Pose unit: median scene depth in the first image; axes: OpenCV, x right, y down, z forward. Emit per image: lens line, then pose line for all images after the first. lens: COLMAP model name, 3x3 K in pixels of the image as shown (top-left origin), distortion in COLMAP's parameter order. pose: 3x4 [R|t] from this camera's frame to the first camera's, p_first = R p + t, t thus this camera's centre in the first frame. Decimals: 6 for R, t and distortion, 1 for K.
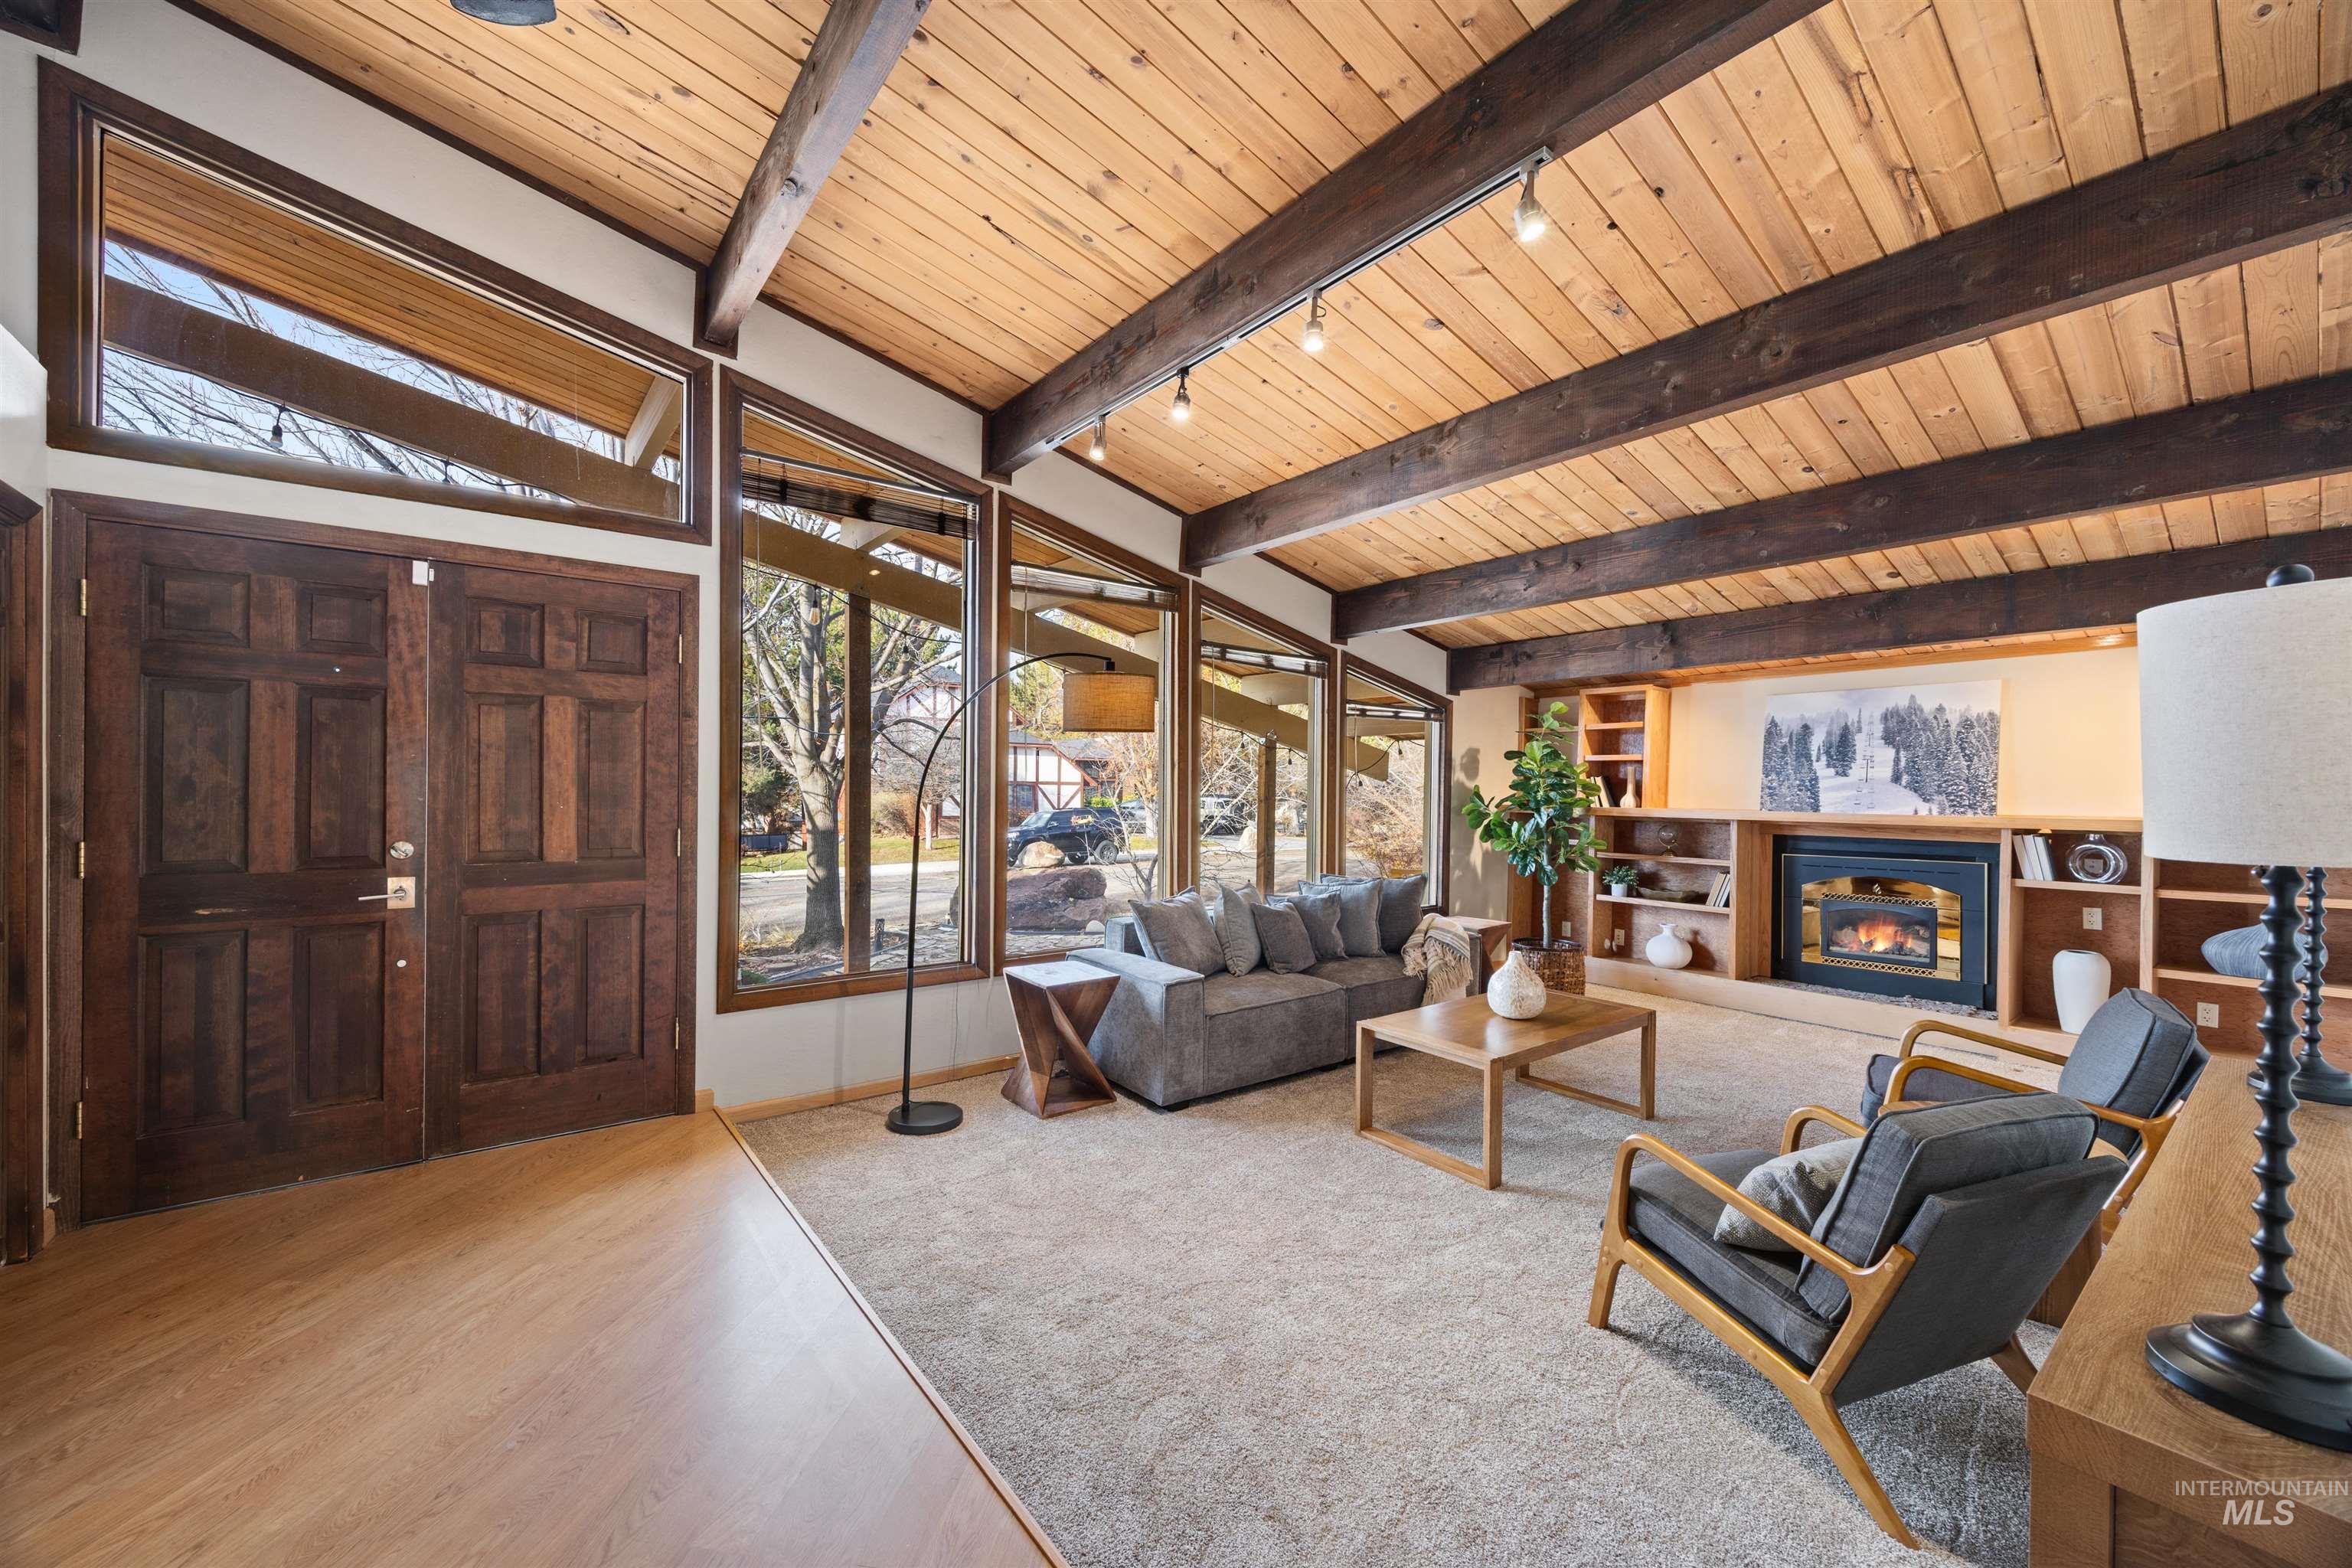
lens RADIAL K [[927.7, 0, 1143.5], [0, 927.7, 789.4], [0, 0, 1]] dist [0.006912, -0.000154]
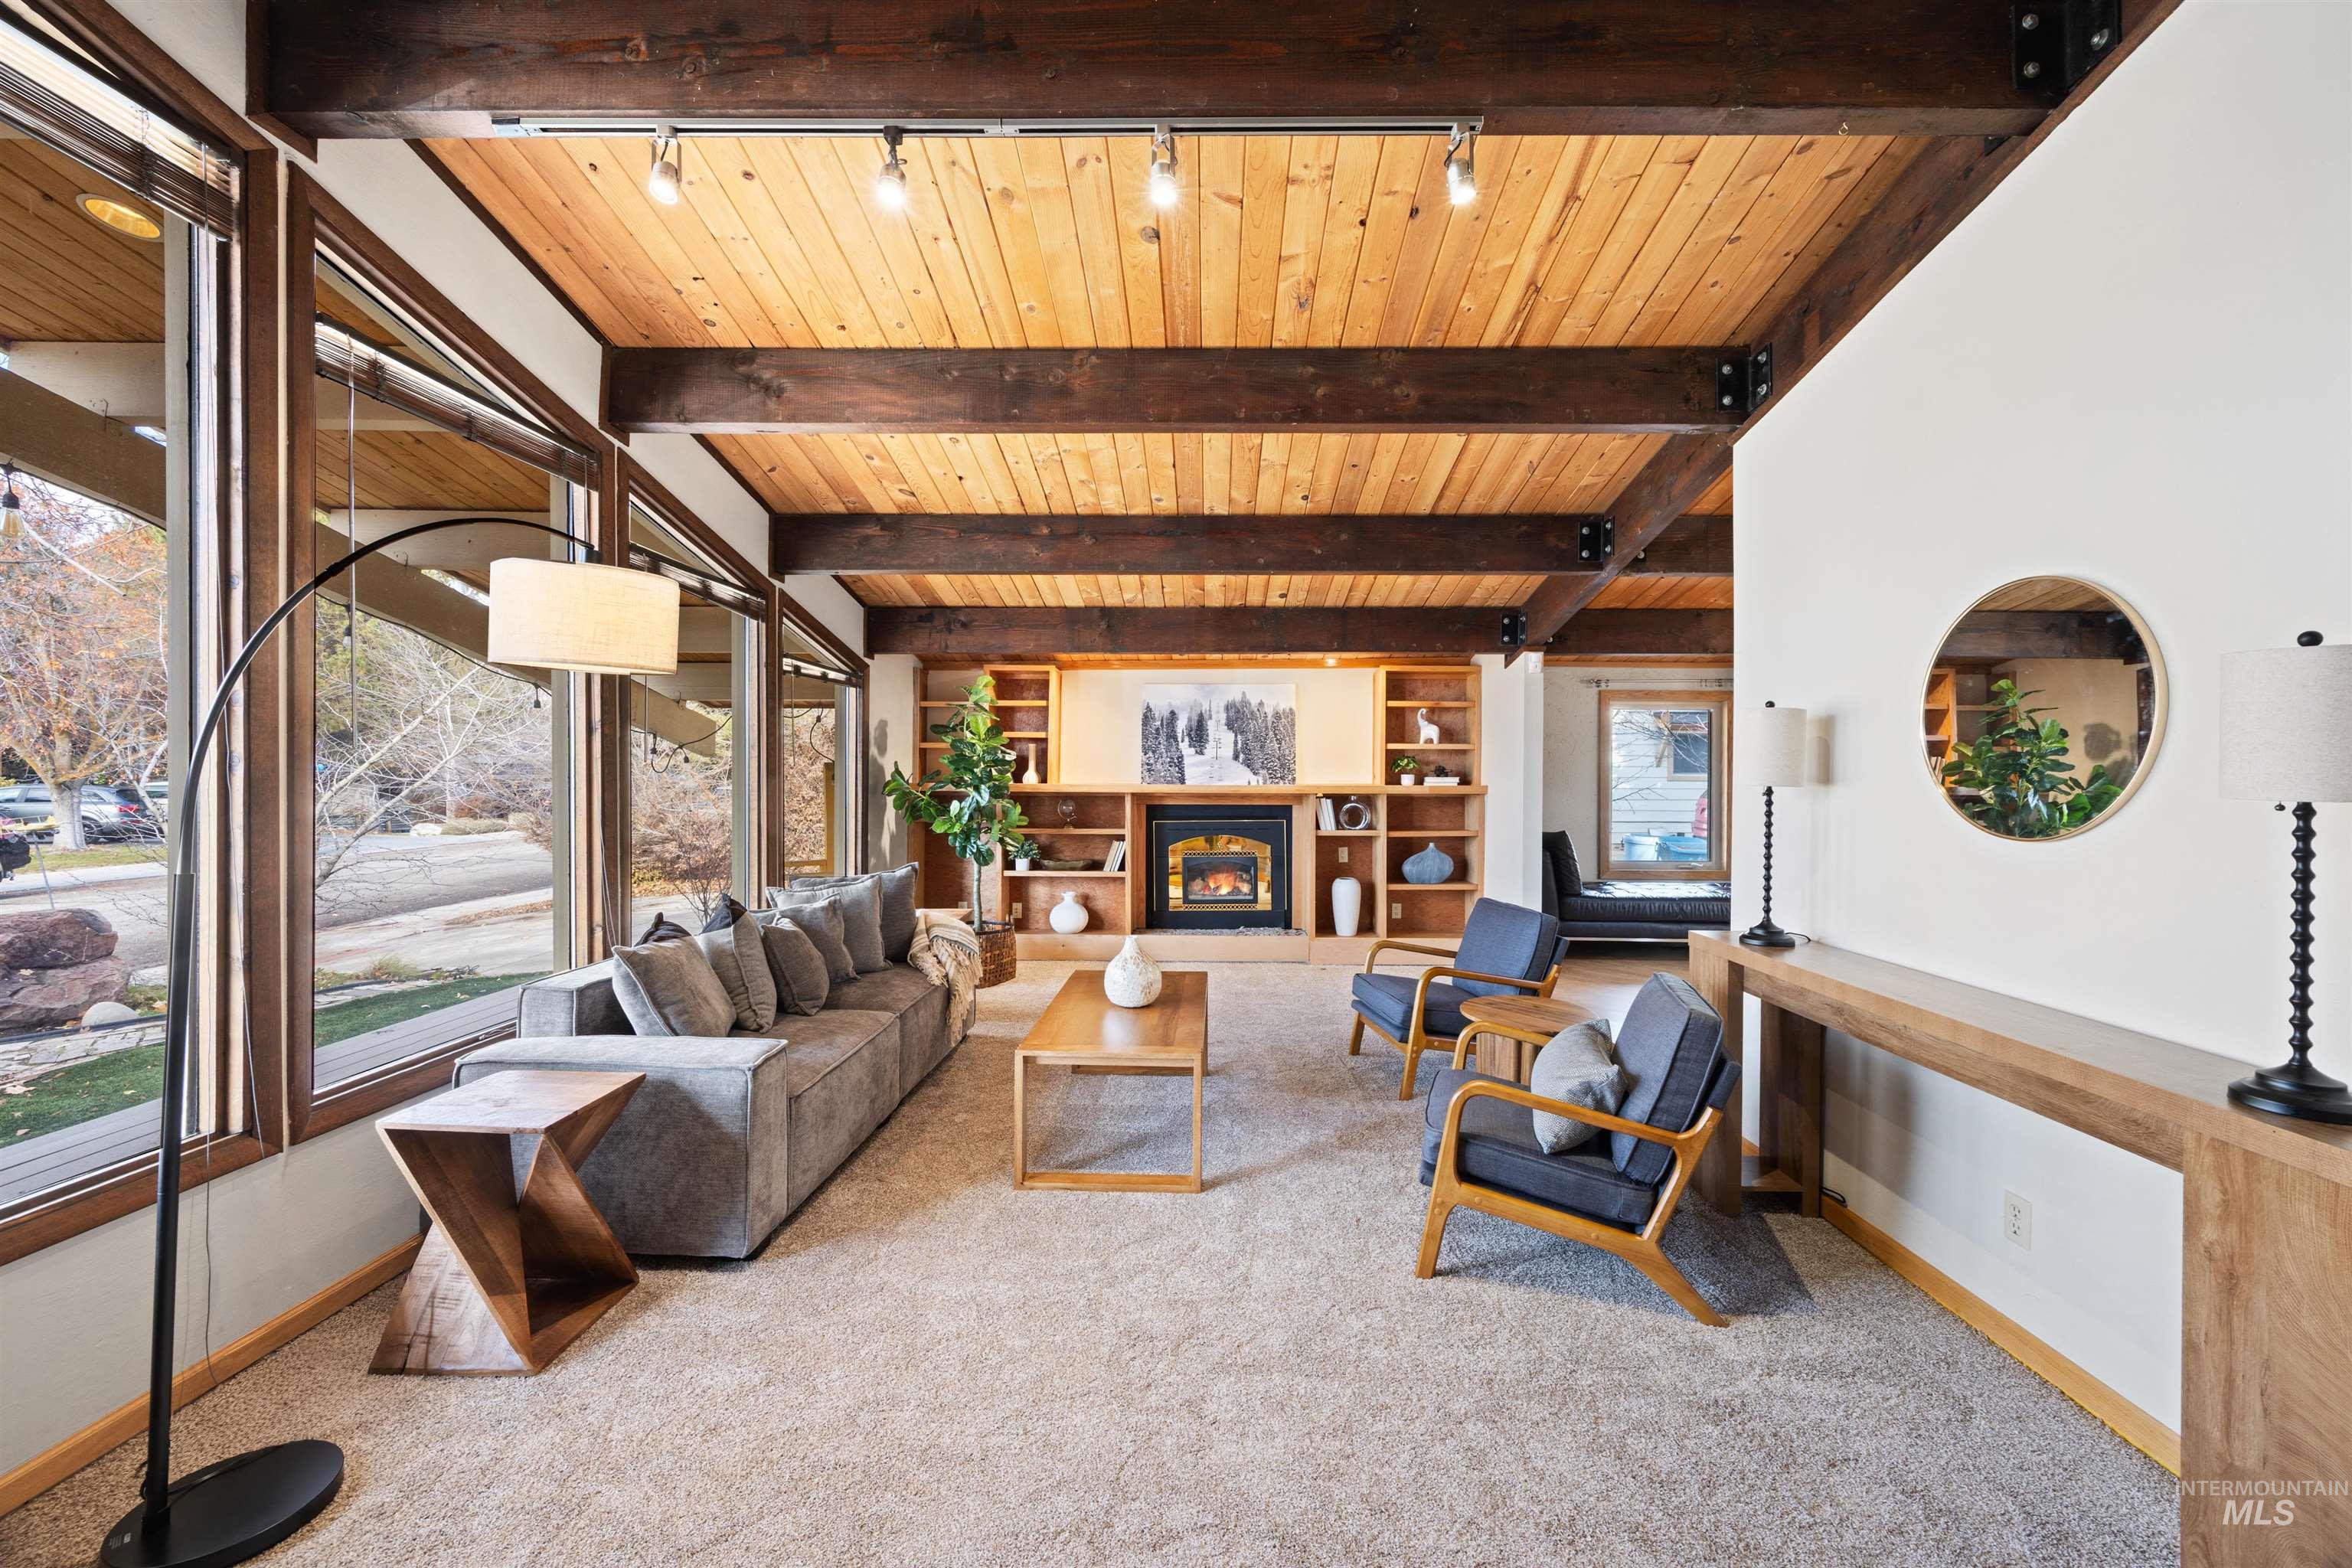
lens RADIAL K [[934.5, 0, 1212.6], [0, 934.5, 774.3], [0, 0, 1]] dist [0.000034, 0.000010]
pose [[0.593047, -0.008481, 0.805123, -0.237235], [0.002789, 0.999960, 0.008479, 0.001301], [-0.805163, -0.002783, 0.593047, 0.275368]]
